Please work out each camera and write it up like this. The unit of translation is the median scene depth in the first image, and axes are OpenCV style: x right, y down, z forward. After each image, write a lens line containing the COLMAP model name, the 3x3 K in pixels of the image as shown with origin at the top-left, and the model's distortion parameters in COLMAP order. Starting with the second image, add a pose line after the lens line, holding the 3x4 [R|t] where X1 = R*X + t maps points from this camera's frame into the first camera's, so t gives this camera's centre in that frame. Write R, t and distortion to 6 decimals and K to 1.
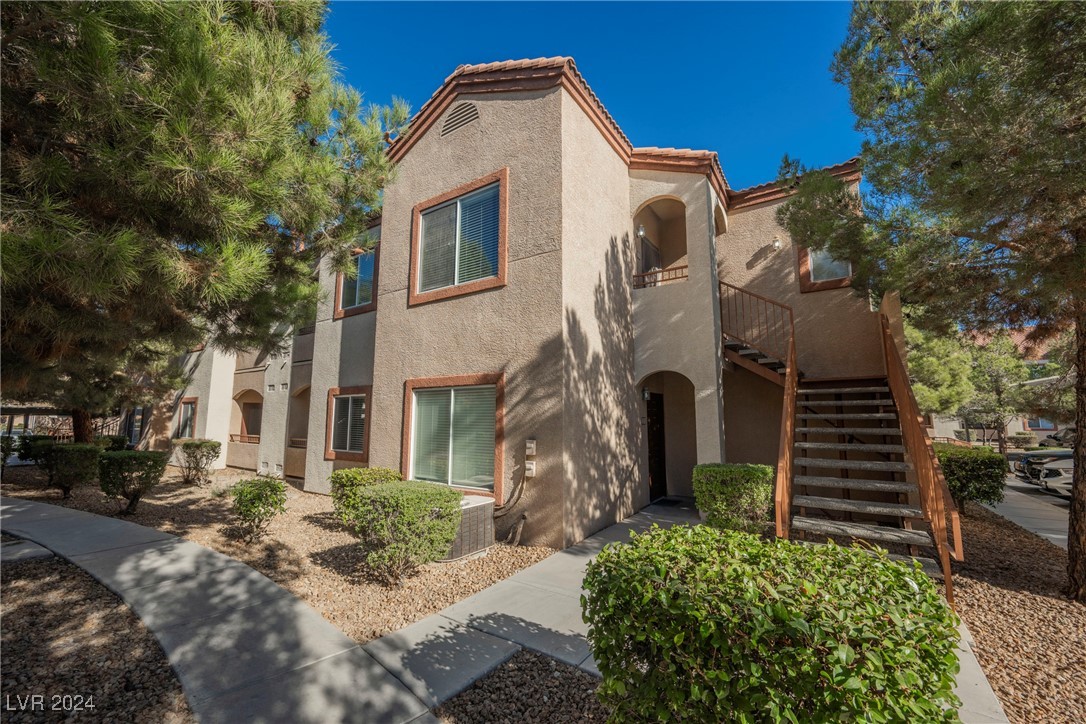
lens RADIAL K [[426.2, 0, 544.9], [0, 426.2, 363.7], [0, 0, 1]] dist [-0.000439, -0.000019]
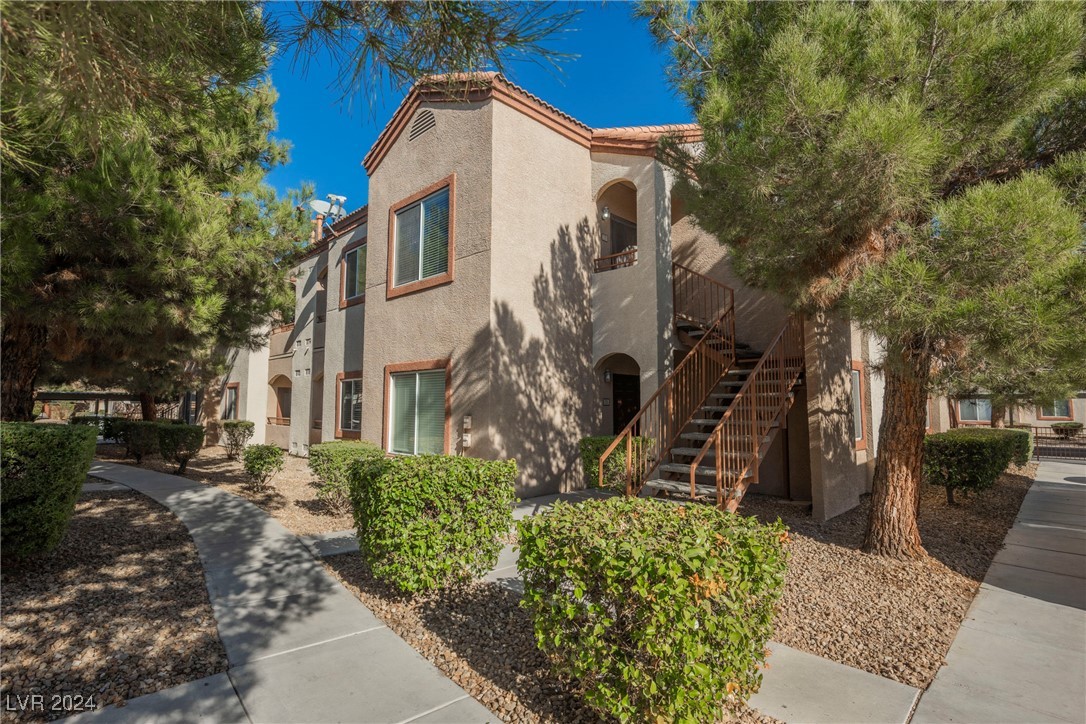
lens RADIAL K [[533.9, 0, 543.0], [0, 533.9, 362.0], [0, 0, 1]] dist [-0.001567, 0.000090]
pose [[0.981437, -0.014065, -0.191270, 0.383635], [0.022286, 0.998915, 0.040897, -0.020652], [0.190487, -0.044400, 0.980685, -0.330069]]
